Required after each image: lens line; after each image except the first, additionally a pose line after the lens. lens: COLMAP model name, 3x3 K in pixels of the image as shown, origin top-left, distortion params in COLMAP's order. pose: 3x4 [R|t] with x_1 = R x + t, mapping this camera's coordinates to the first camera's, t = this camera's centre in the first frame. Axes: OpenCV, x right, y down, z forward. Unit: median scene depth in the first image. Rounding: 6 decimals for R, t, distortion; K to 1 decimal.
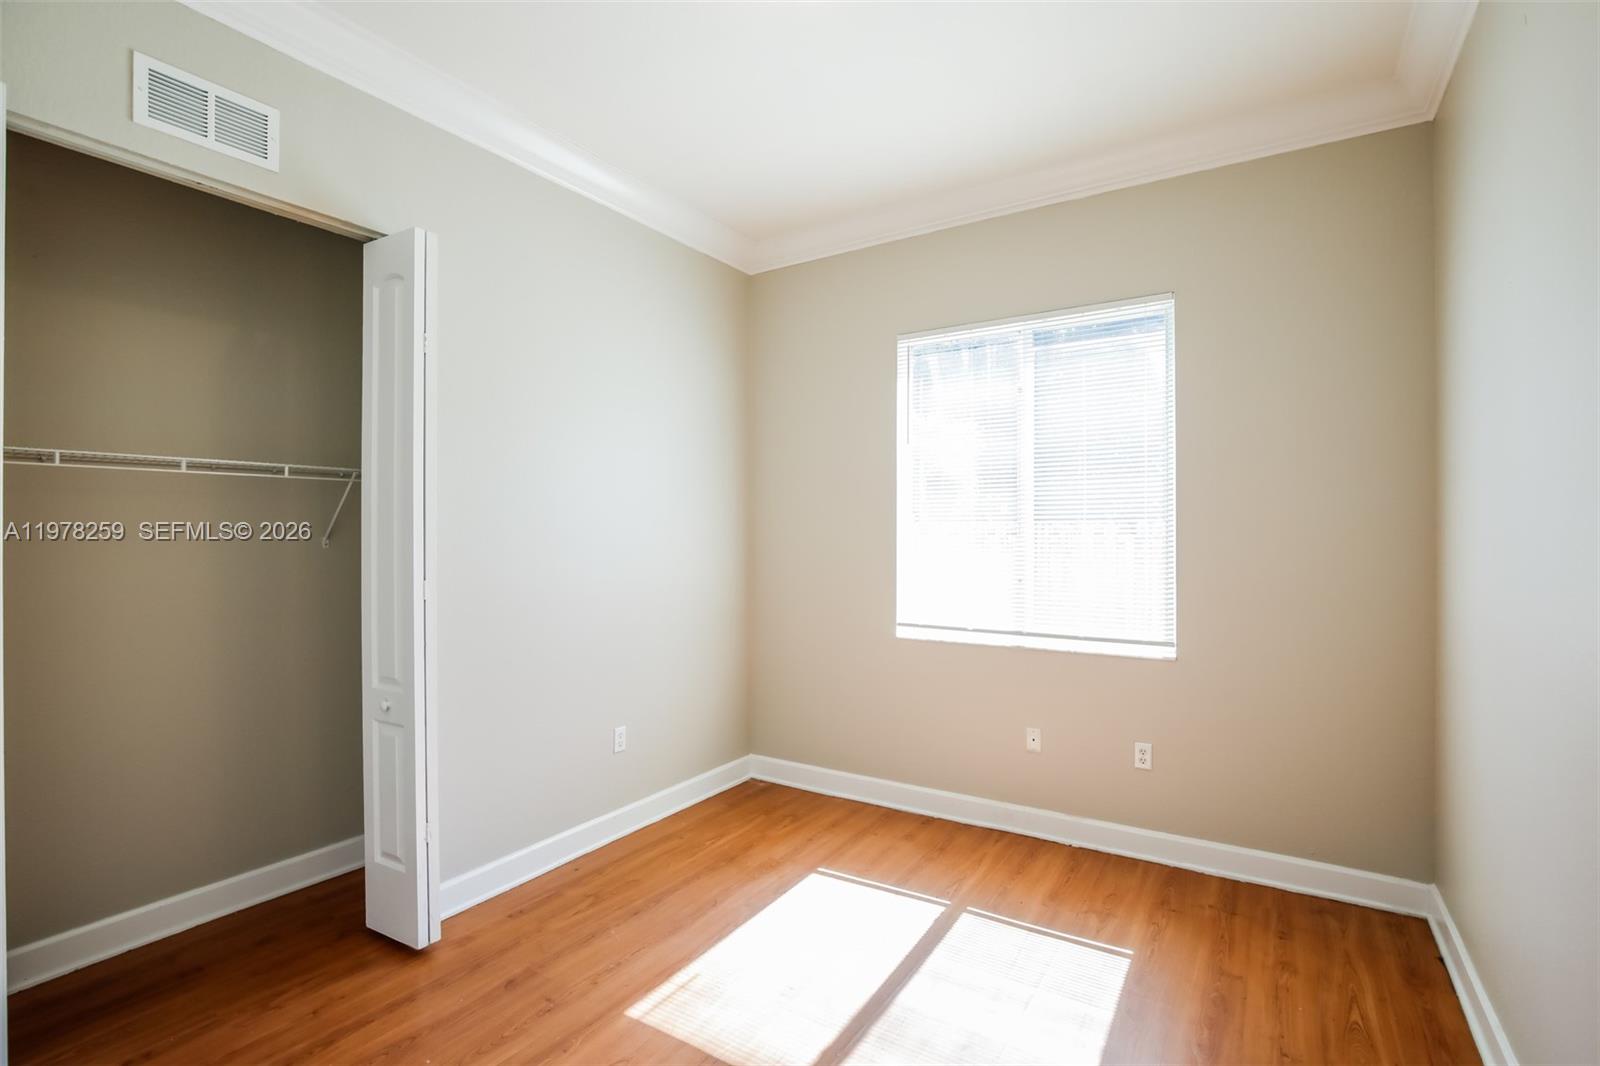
lens RADIAL K [[760.4, 0, 823.3], [0, 760.4, 536.9], [0, 0, 1]] dist [-0.026763, -0.000273]
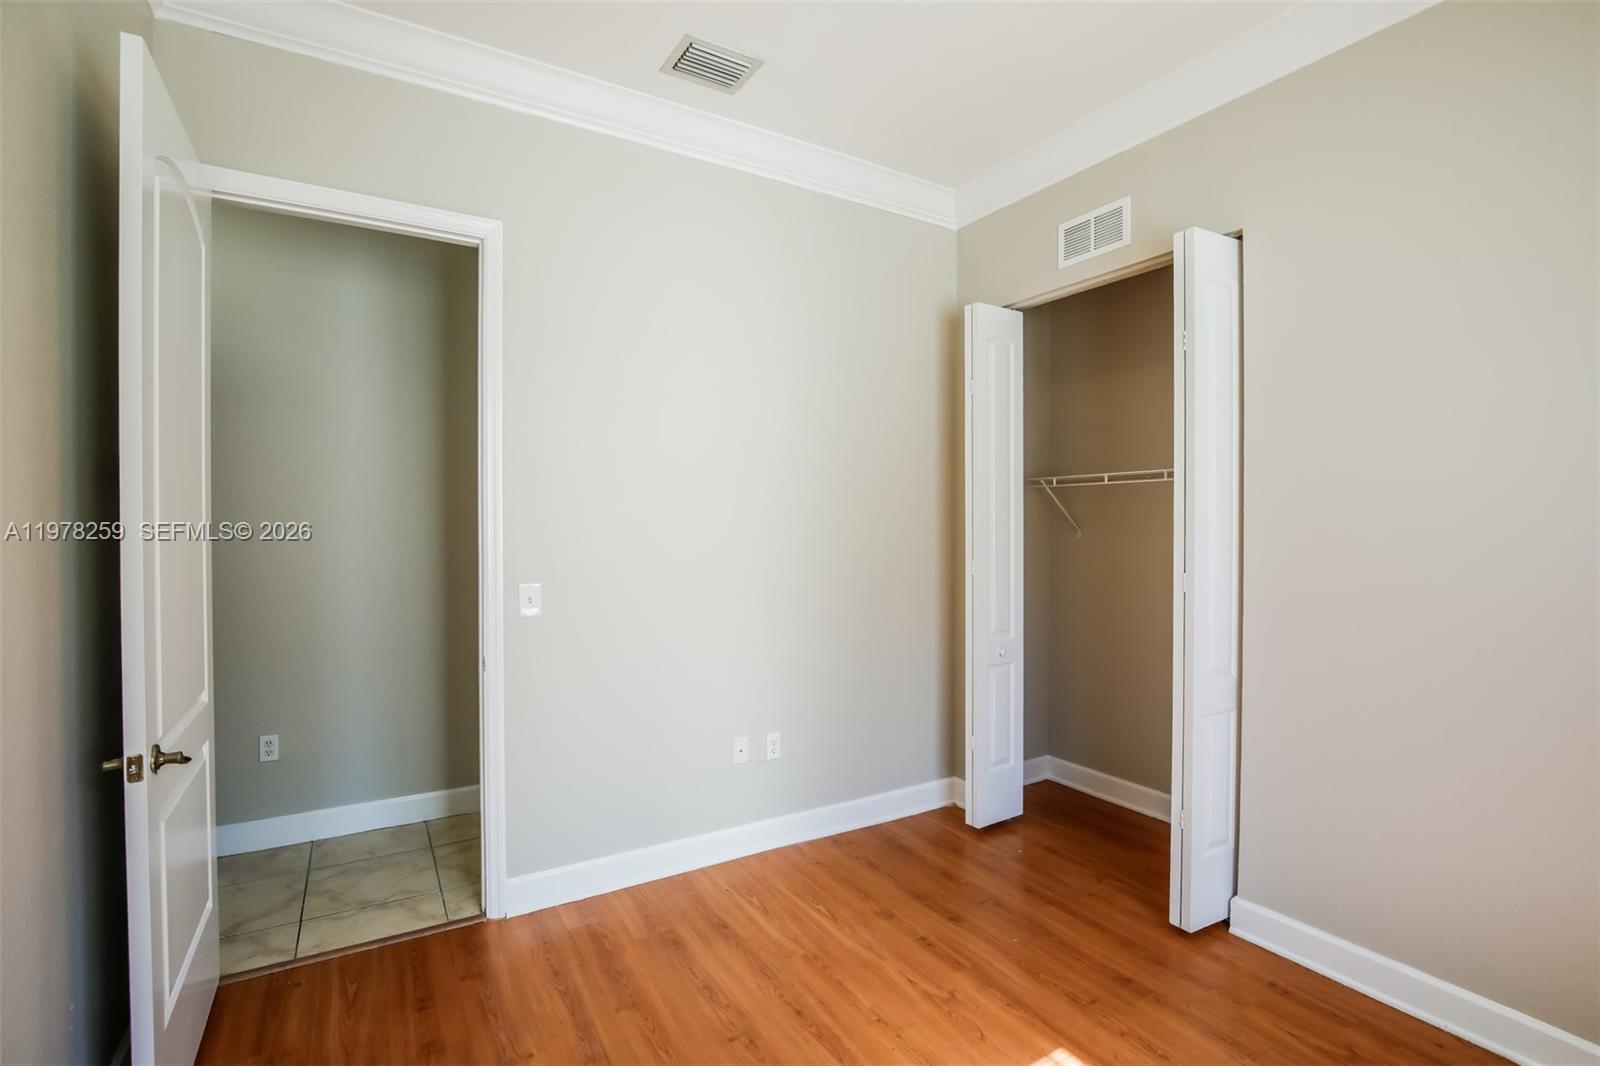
lens RADIAL K [[760.4, 0, 823.3], [0, 760.4, 536.9], [0, 0, 1]] dist [-0.026763, -0.000273]
pose [[-0.463135, 0.015369, -0.886154, 0.691630], [-0.009127, 0.999714, 0.022108, -0.011072], [0.886241, 0.018327, -0.462863, 1.183720]]
